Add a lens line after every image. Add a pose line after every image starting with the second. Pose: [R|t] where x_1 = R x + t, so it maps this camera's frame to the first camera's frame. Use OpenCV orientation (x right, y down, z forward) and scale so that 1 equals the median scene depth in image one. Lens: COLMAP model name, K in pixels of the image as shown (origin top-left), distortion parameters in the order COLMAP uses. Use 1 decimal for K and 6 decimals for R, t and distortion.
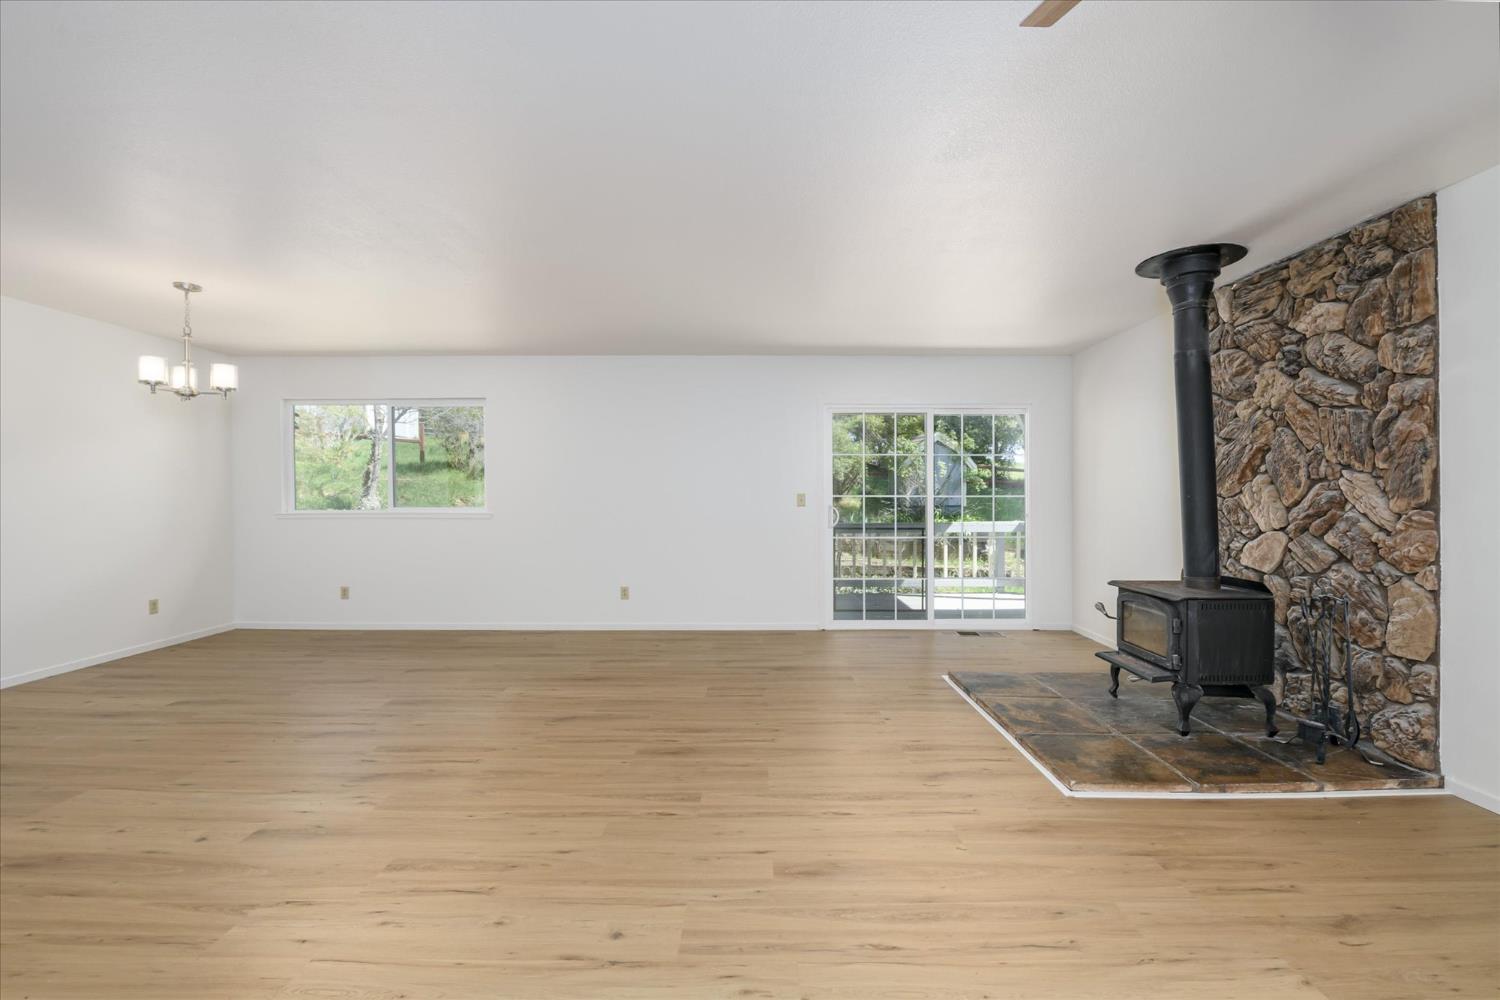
lens RADIAL K [[600.2, 0, 744.7], [0, 600.2, 503.5], [0, 0, 1]] dist [-0.007533, -0.004294]
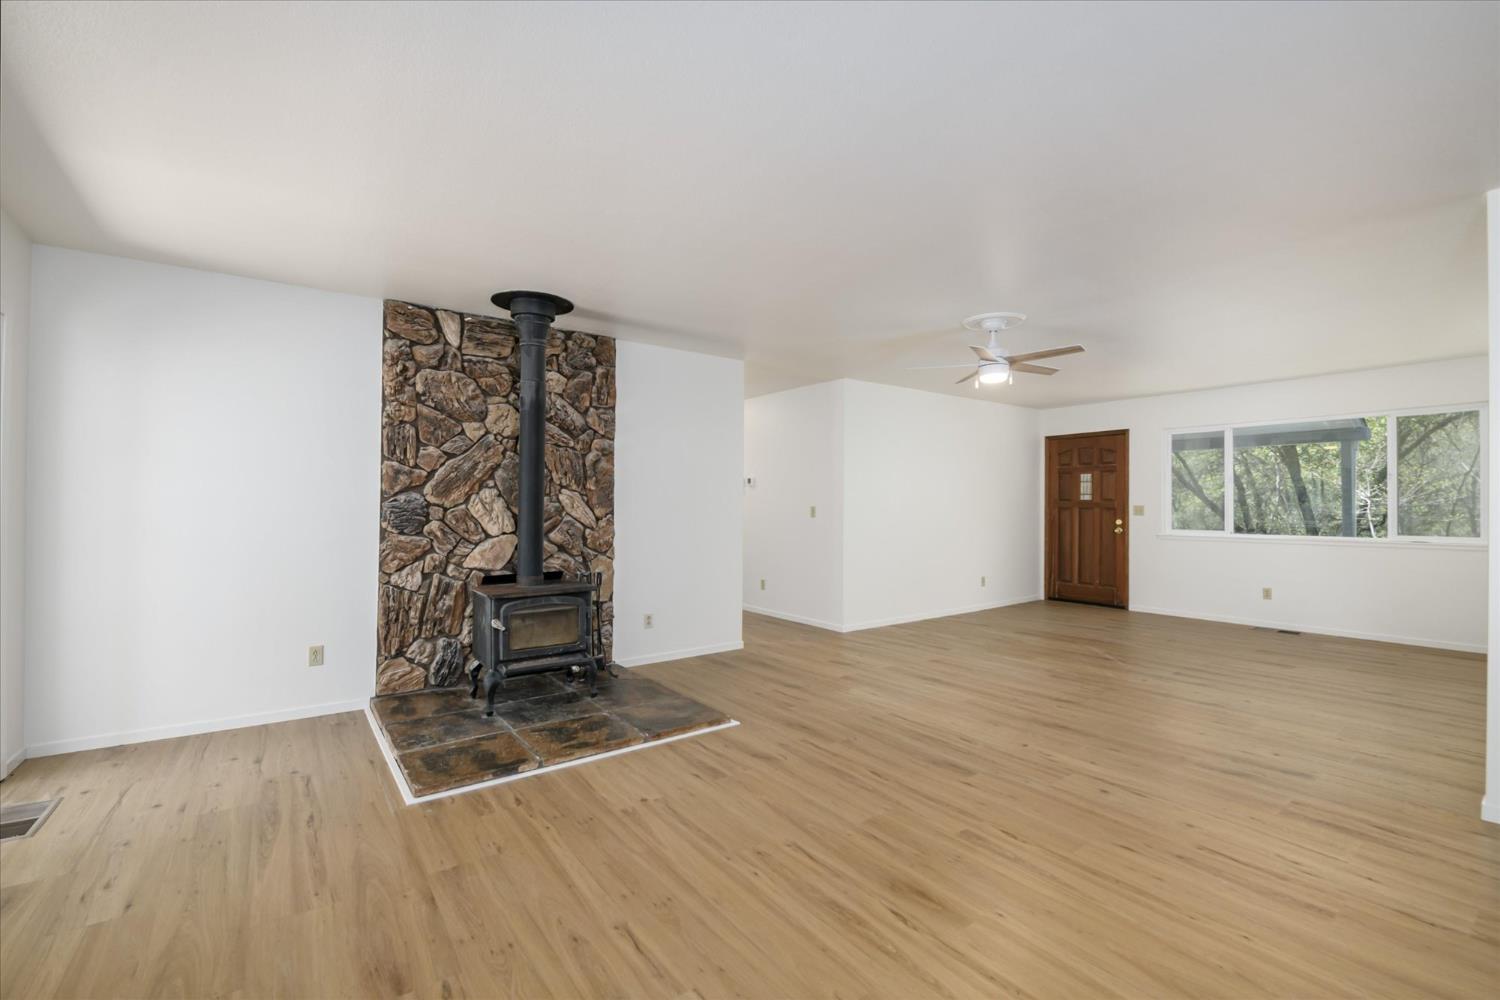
lens RADIAL K [[654.3, 0, 771.3], [0, 654.3, 495.0], [0, 0, 1]] dist [0.009252, 0.000139]
pose [[-0.618836, 0.009918, 0.785457, -0.593748], [0.005309, 0.999950, -0.008444, -0.024345], [-0.785502, -0.001056, -0.618858, 1.578907]]
